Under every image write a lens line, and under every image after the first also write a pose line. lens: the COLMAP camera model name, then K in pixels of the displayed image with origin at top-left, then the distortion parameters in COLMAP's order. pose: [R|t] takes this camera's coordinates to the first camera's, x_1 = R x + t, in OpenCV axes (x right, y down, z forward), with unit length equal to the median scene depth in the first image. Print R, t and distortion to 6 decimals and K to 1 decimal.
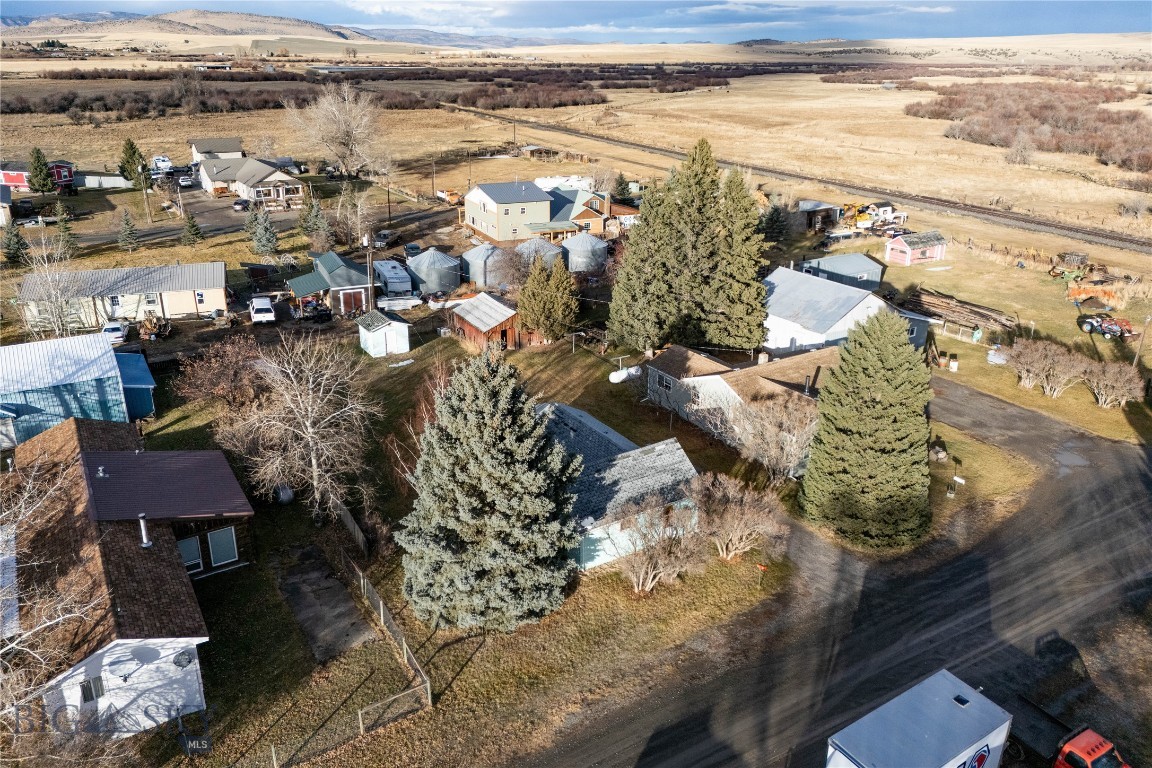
lens RADIAL K [[844.3, 0, 577.7], [0, 844.3, 338.4], [0, 0, 1]] dist [0.107726, -0.119560]
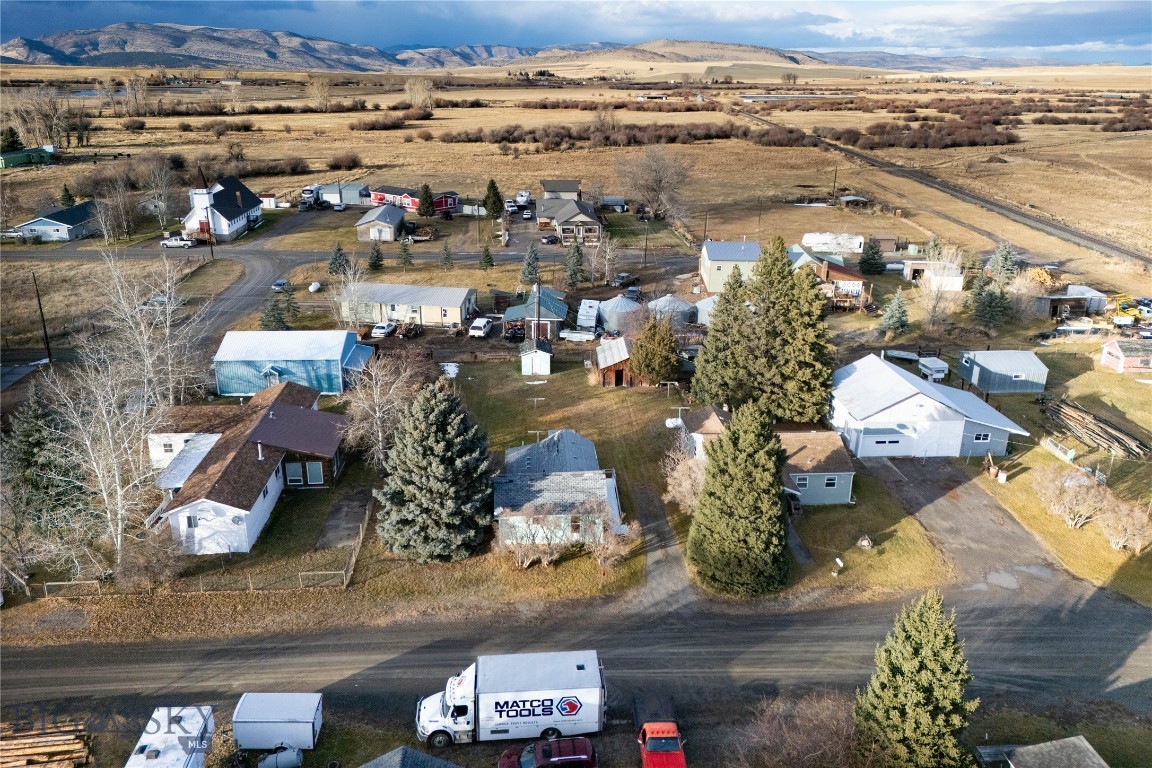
lens RADIAL K [[844.3, 0, 577.7], [0, 844.3, 338.4], [0, 0, 1]] dist [0.107726, -0.119560]
pose [[0.879754, 0.144474, -0.452946, 0.284049], [-0.154896, 0.987828, 0.014230, -0.043965], [0.449489, 0.057641, 0.891424, -0.095456]]
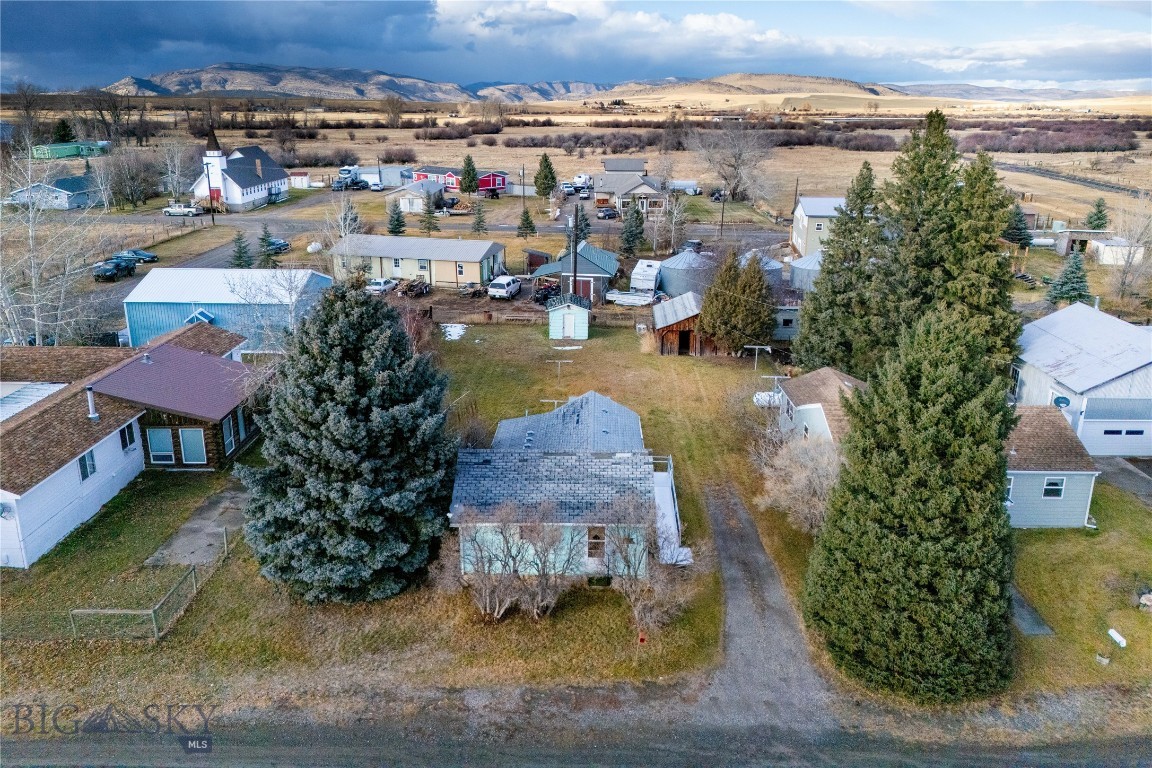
lens RADIAL K [[841.4, 0, 577.4], [0, 841.4, 330.6], [0, 0, 1]] dist [0.098999, -0.111335]
pose [[0.835419, 0.139384, -0.531646, 0.194501], [-0.175574, 0.984305, -0.017834, 0.016500], [0.520816, 0.108242, 0.846779, 0.137052]]
